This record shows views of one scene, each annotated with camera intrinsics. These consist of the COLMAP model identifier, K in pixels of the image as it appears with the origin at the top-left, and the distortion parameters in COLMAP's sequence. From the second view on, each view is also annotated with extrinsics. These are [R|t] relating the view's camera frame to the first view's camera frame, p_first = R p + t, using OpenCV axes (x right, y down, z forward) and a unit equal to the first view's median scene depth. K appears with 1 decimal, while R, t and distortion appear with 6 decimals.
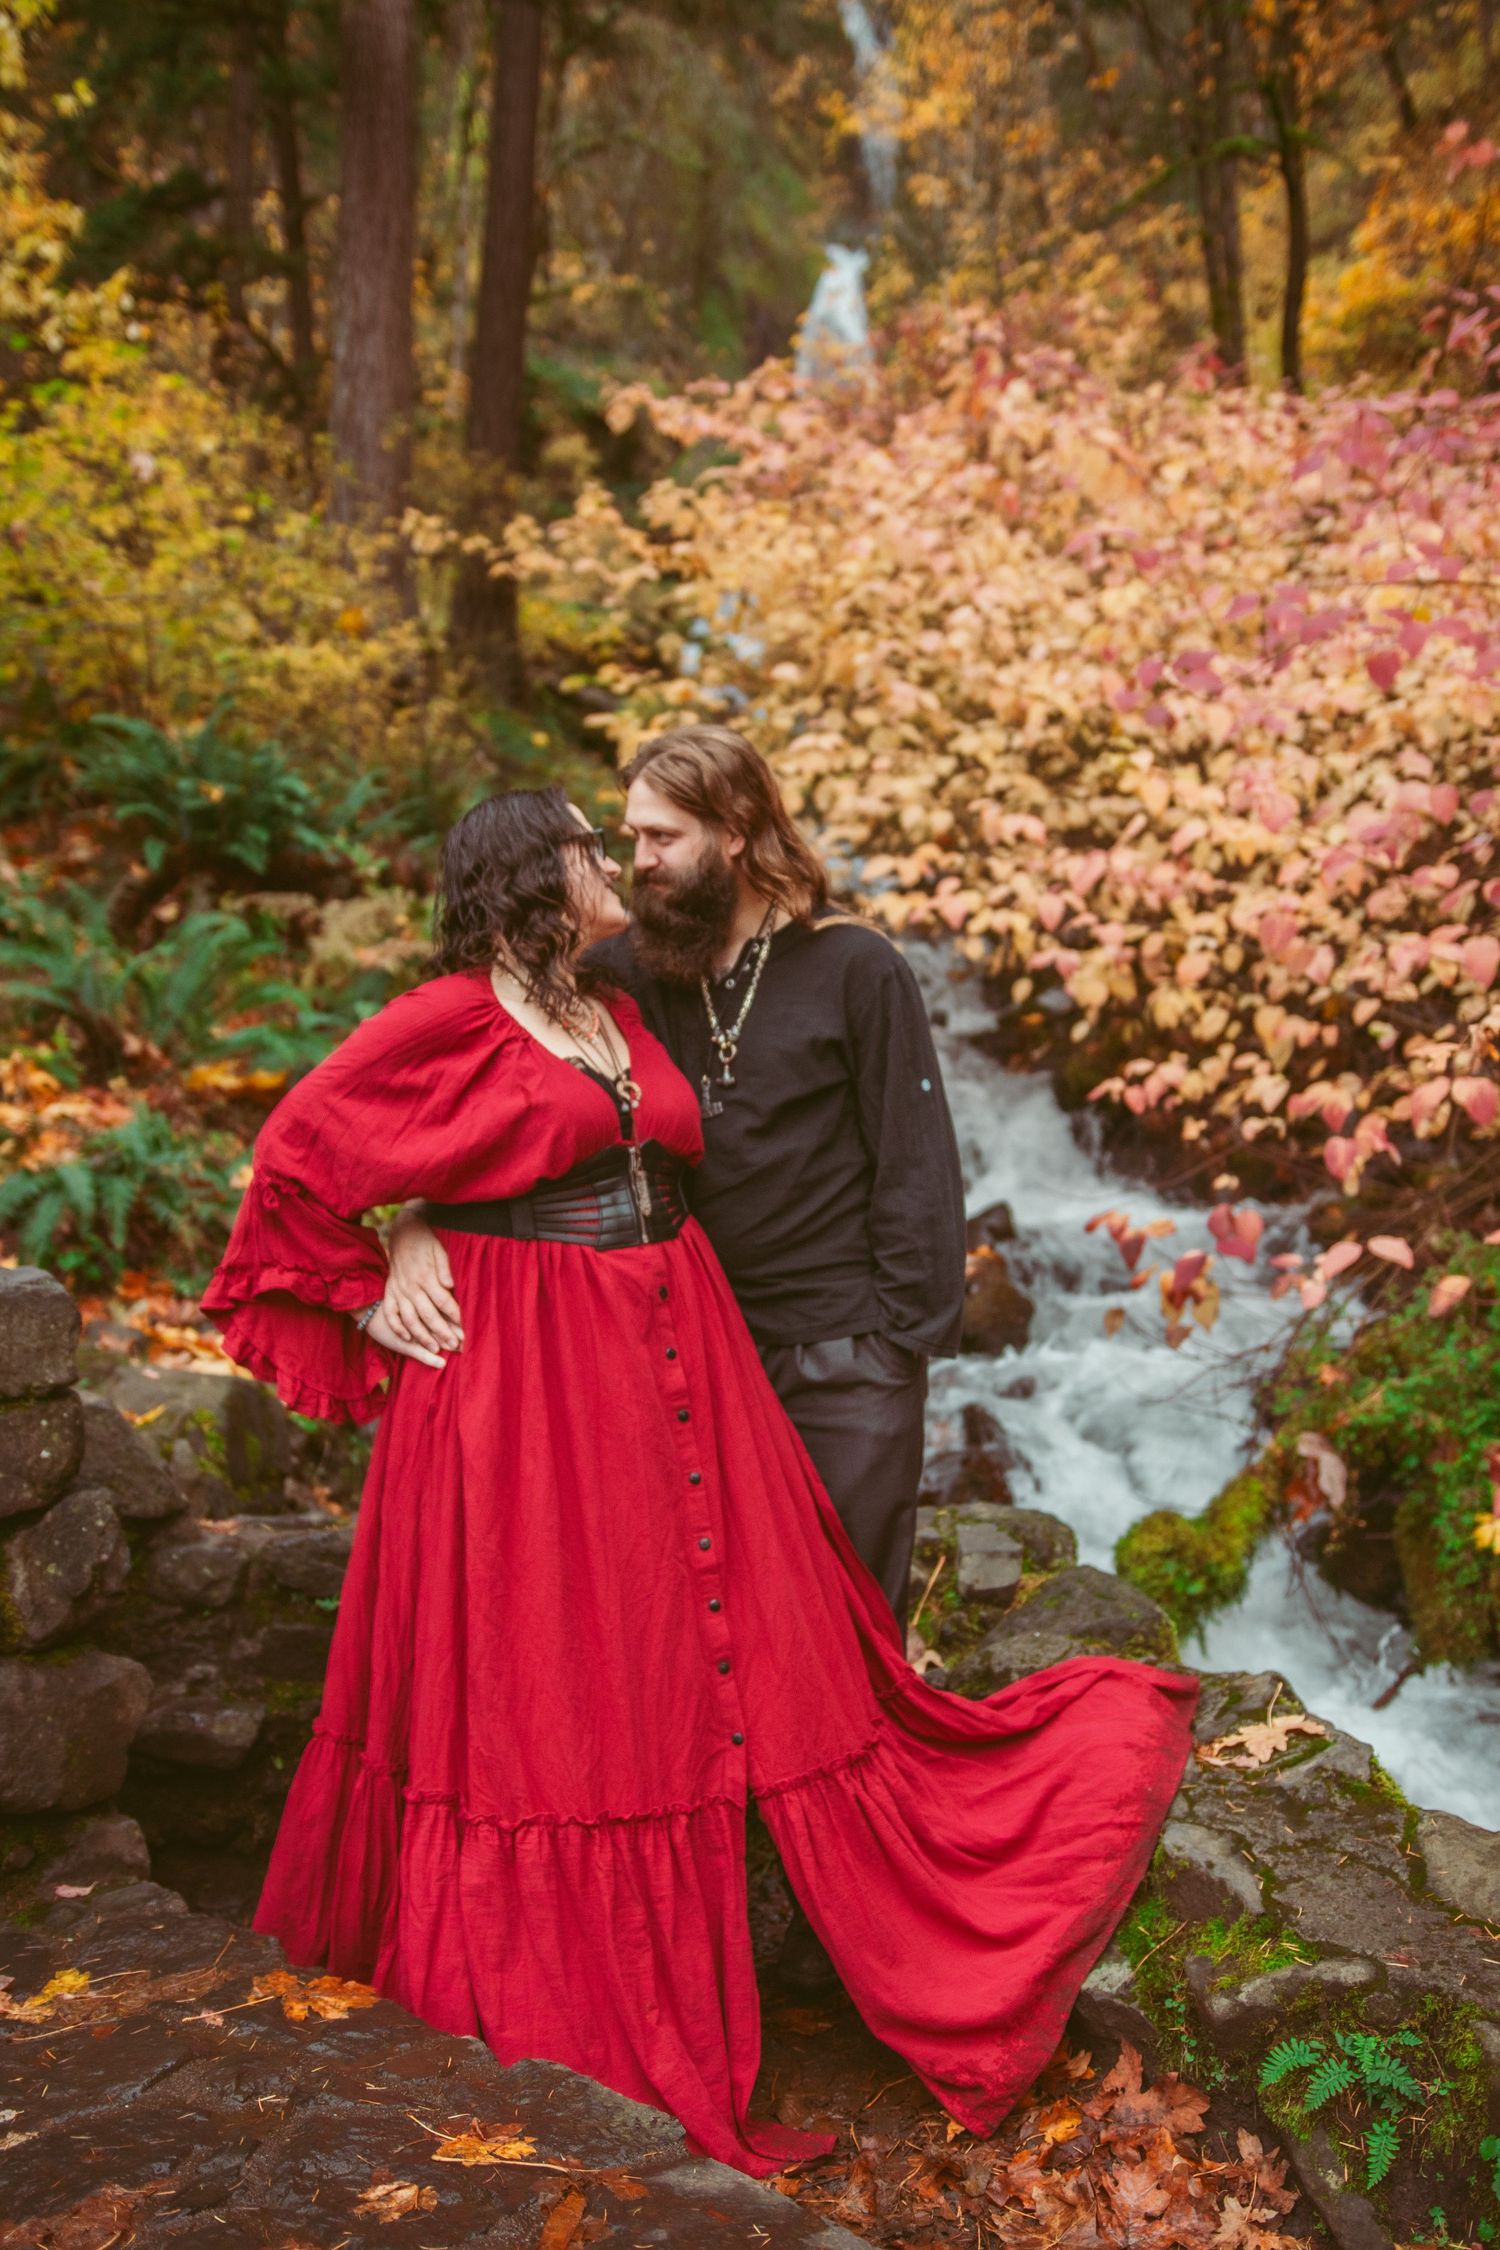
lens RADIAL K [[2112.4, 0, 750.0], [0, 2112.4, 1125.0], [0, 0, 1]] dist [-0.000839, -0.000133]
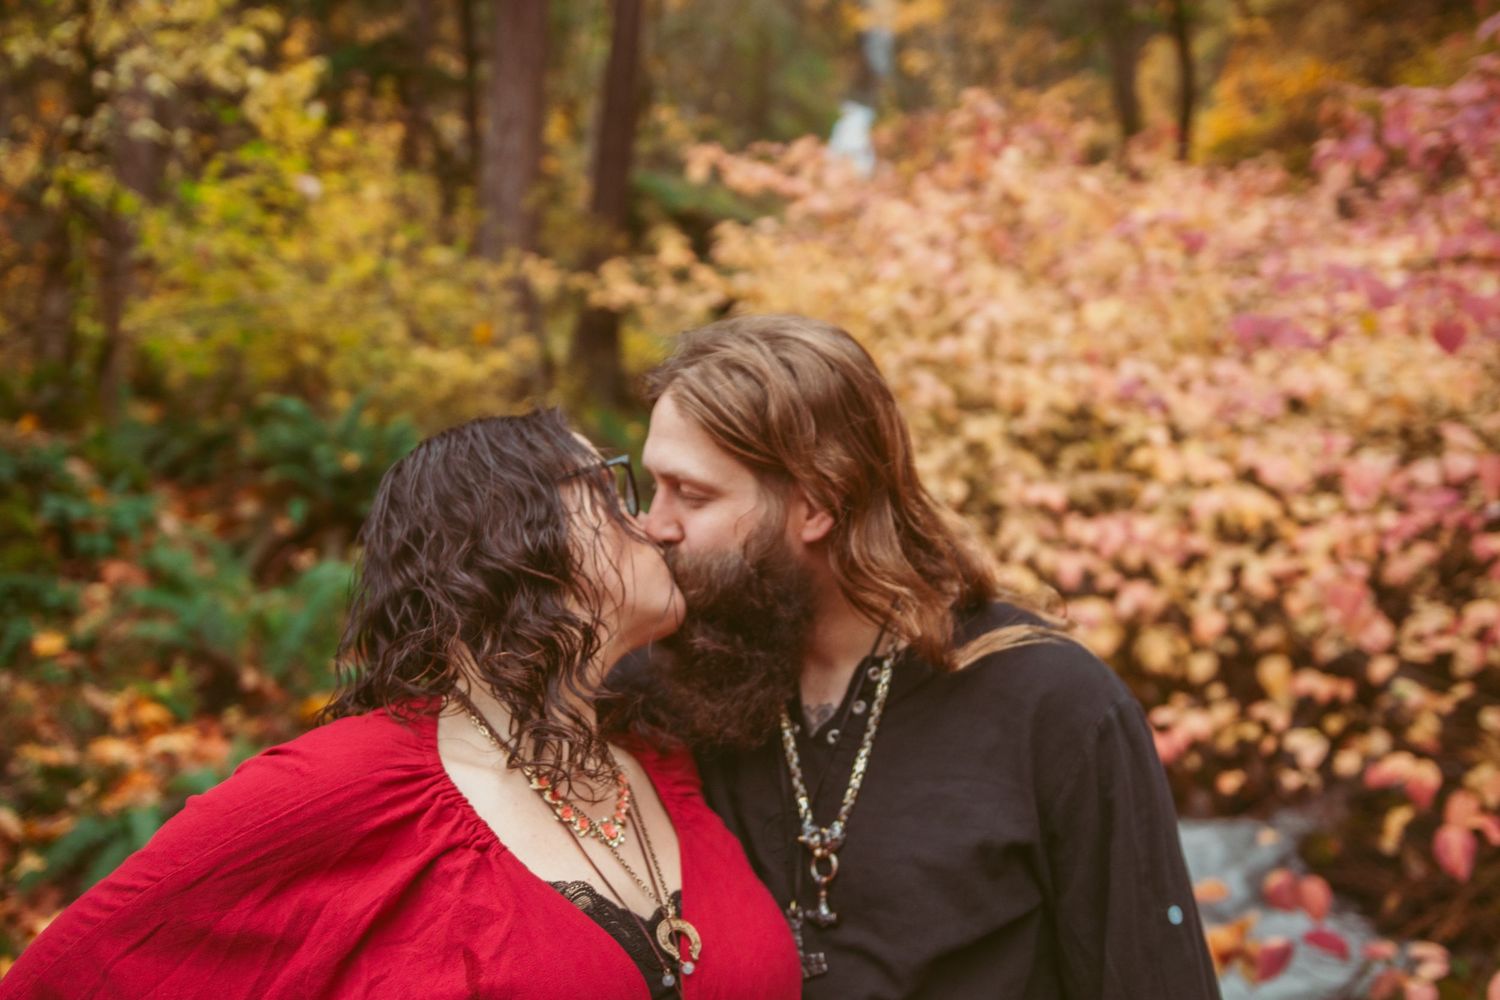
lens RADIAL K [[1520.1, 0, 750.0], [0, 1520.1, 500.0], [0, 0, 1]] dist [0.021474, 0.016807]
pose [[0.999636, 0.013241, -0.023487, -0.006453], [-0.016350, 0.990364, -0.137521, -0.020392], [0.021440, 0.137855, 0.990220, 0.154041]]
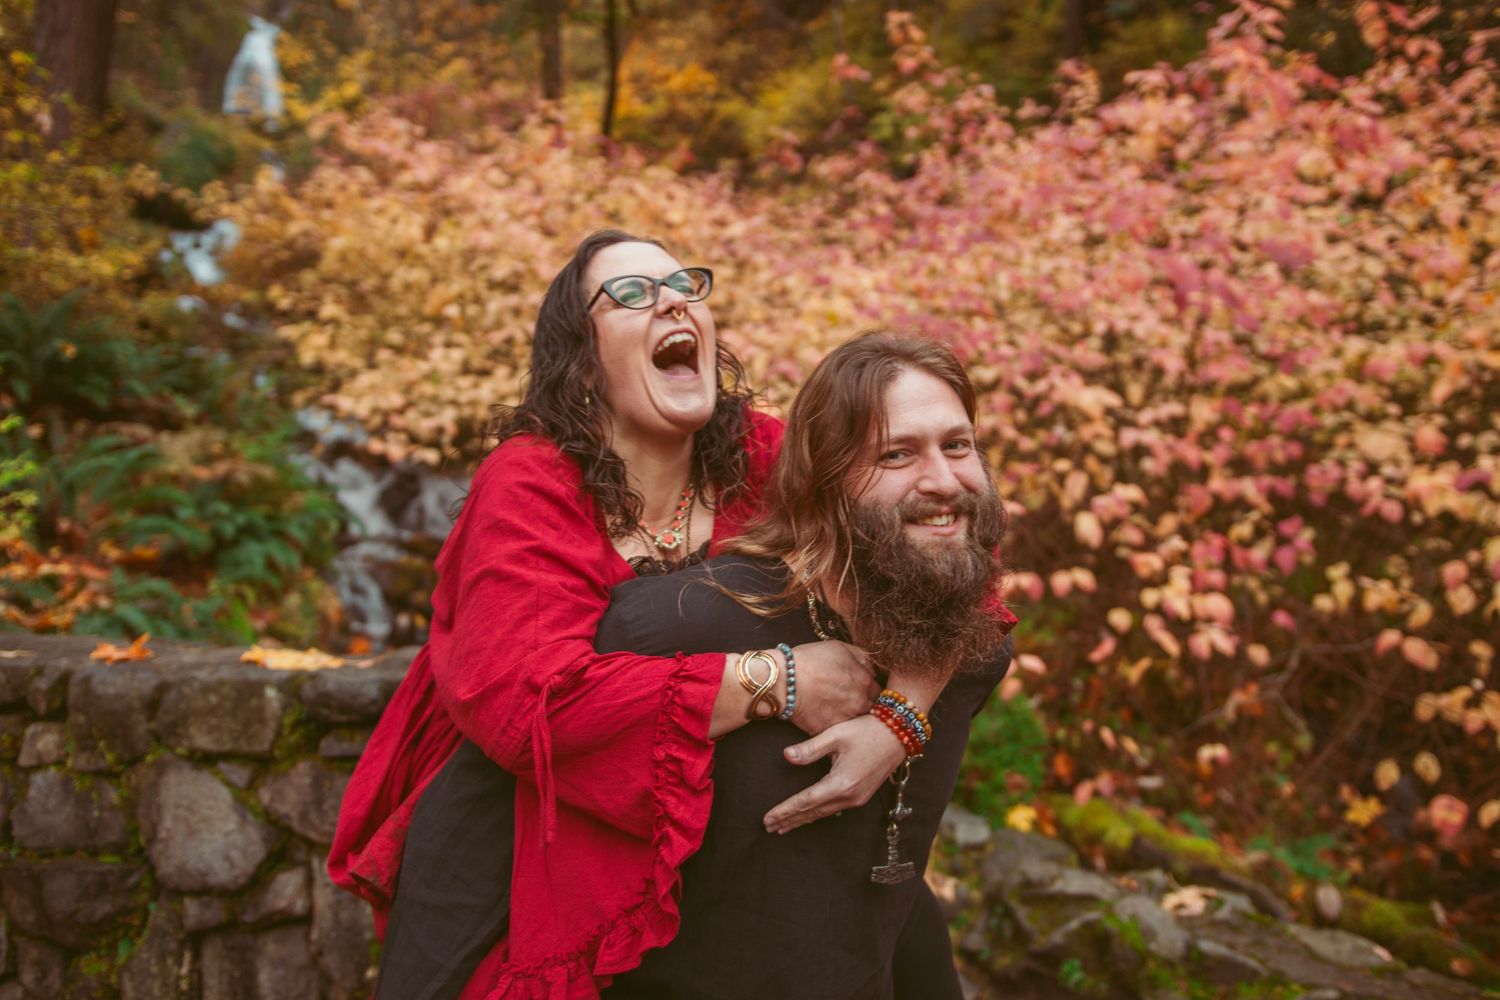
lens RADIAL K [[1343.0, 0, 750.0], [0, 1343.0, 500.0], [0, 0, 1]] dist [-0.016206, 0.020207]
pose [[0.919605, 0.050665, 0.389564, -0.179960], [-0.021295, 0.996619, -0.079348, 0.005629], [-0.392267, 0.064673, 0.917575, -0.007772]]
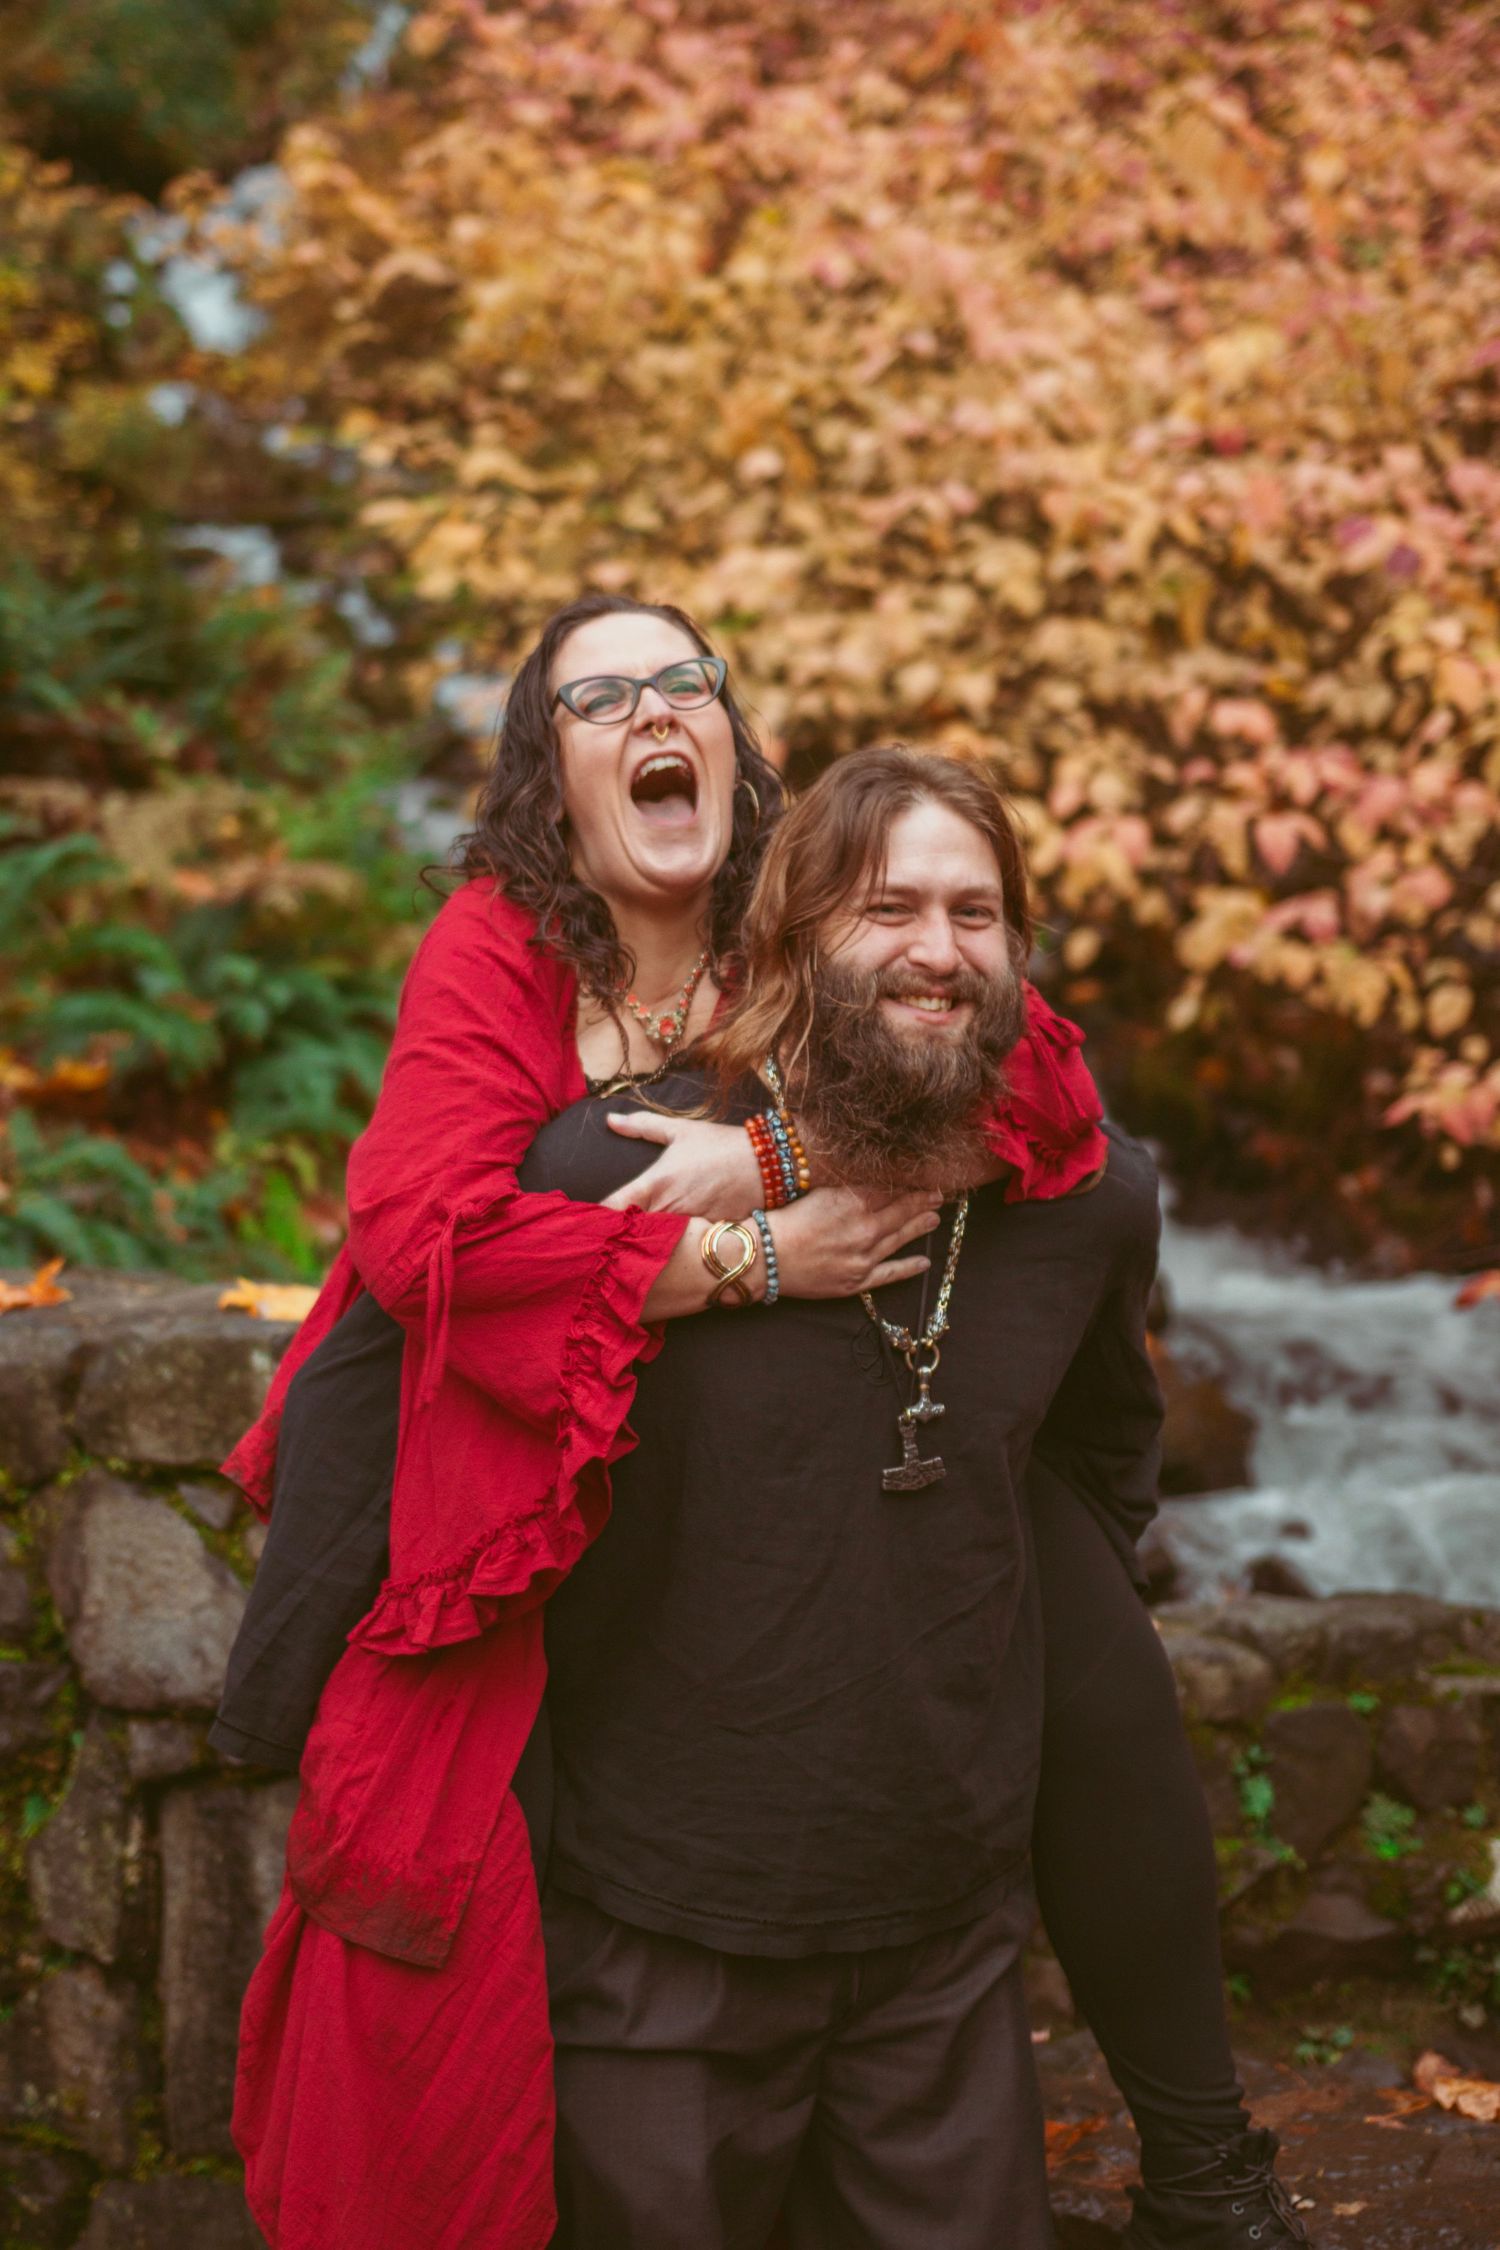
lens RADIAL K [[3685.5, 0, 739.5], [0, 3685.5, 1002.7], [0, 0, 1]] dist [0.157556, 0.018371]
pose [[0.988721, 0.015455, 0.148968, -0.172169], [-0.009344, 0.999089, -0.041635, 0.001584], [-0.149476, 0.039774, 0.987965, -0.131982]]
